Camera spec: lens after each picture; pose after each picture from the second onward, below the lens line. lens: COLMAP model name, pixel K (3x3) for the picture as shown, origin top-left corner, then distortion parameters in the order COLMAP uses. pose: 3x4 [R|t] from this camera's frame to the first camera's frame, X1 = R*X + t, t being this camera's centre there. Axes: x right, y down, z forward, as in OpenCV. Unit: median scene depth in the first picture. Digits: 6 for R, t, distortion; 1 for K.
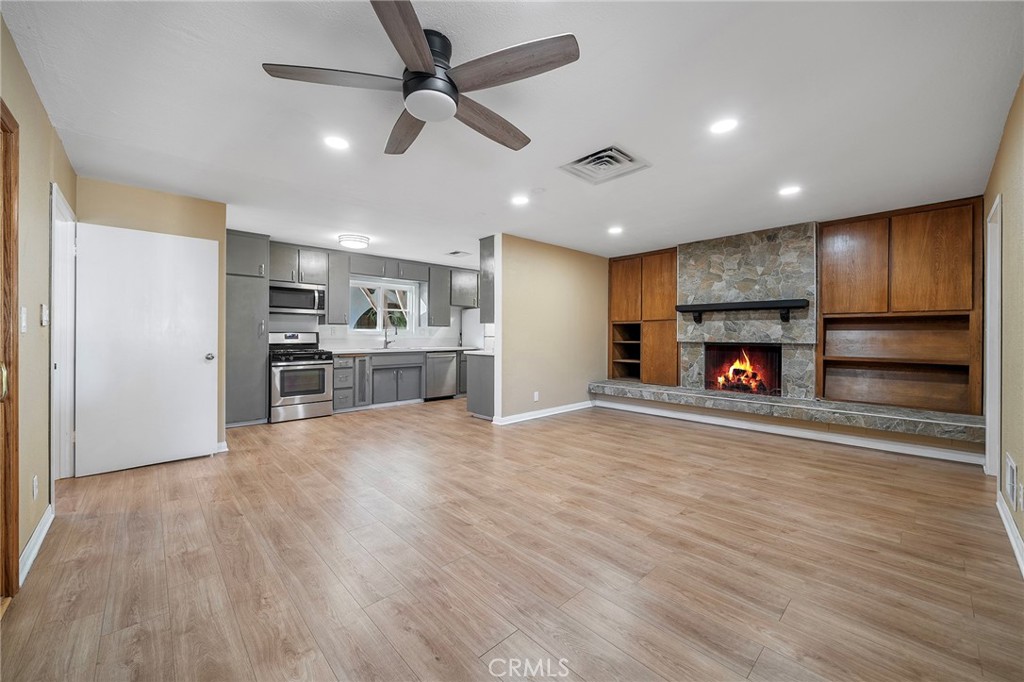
lens RADIAL K [[397.7, 0, 507.7], [0, 397.7, 337.1], [0, 0, 1]] dist [0.000319, -0.000051]
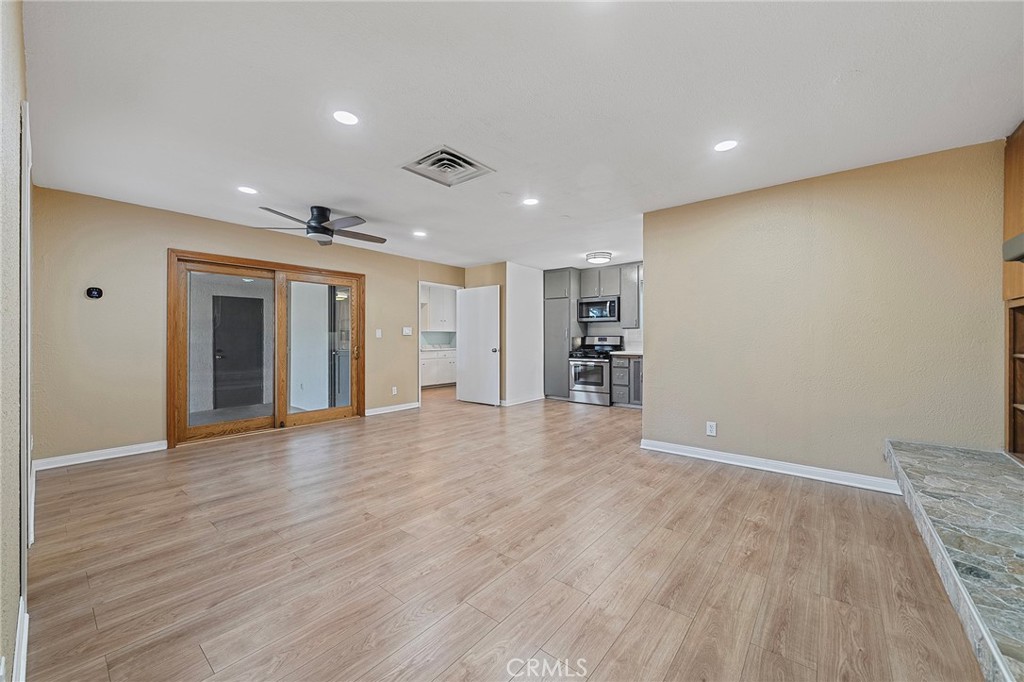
lens RADIAL K [[385.2, 0, 502.7], [0, 385.2, 339.3], [0, 0, 1]] dist [-0.000160, -0.000028]
pose [[0.122415, 0.001055, -0.992478, 0.716719], [-0.004396, 0.999990, 0.000521, -0.001338], [0.992469, 0.004300, 0.122419, 0.603055]]
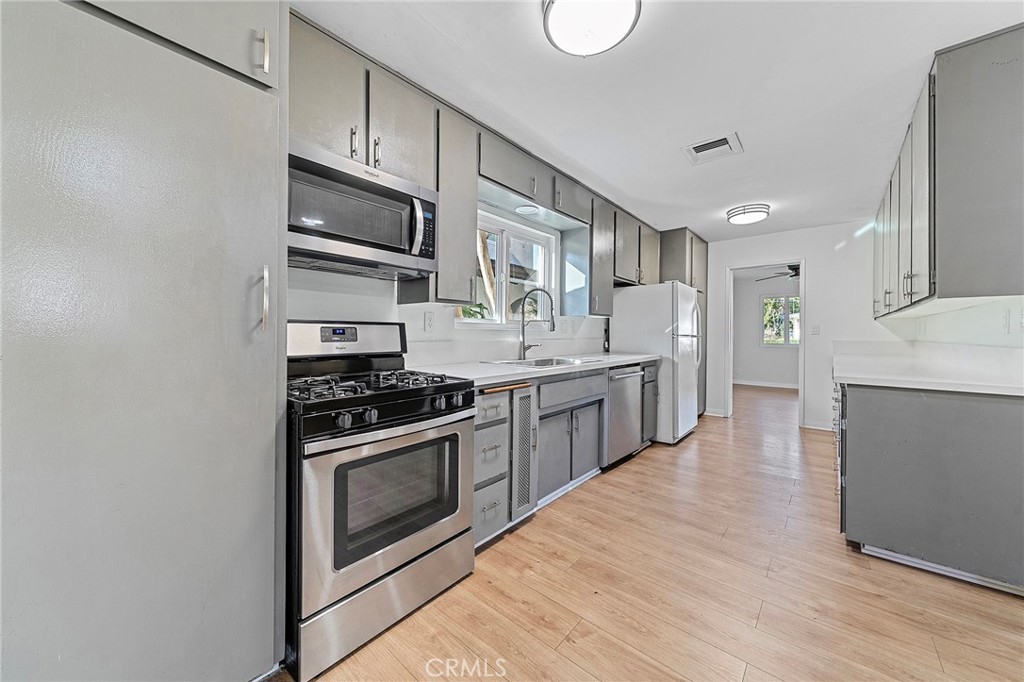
lens RADIAL K [[371.7, 0, 509.2], [0, 371.7, 335.6], [0, 0, 1]] dist [0.000355, 0.000040]
pose [[0.993041, 0.002890, 0.117738, -0.493044], [-0.003020, 0.999995, 0.000929, -0.001646], [-0.117734, -0.001278, 0.993044, 0.755653]]
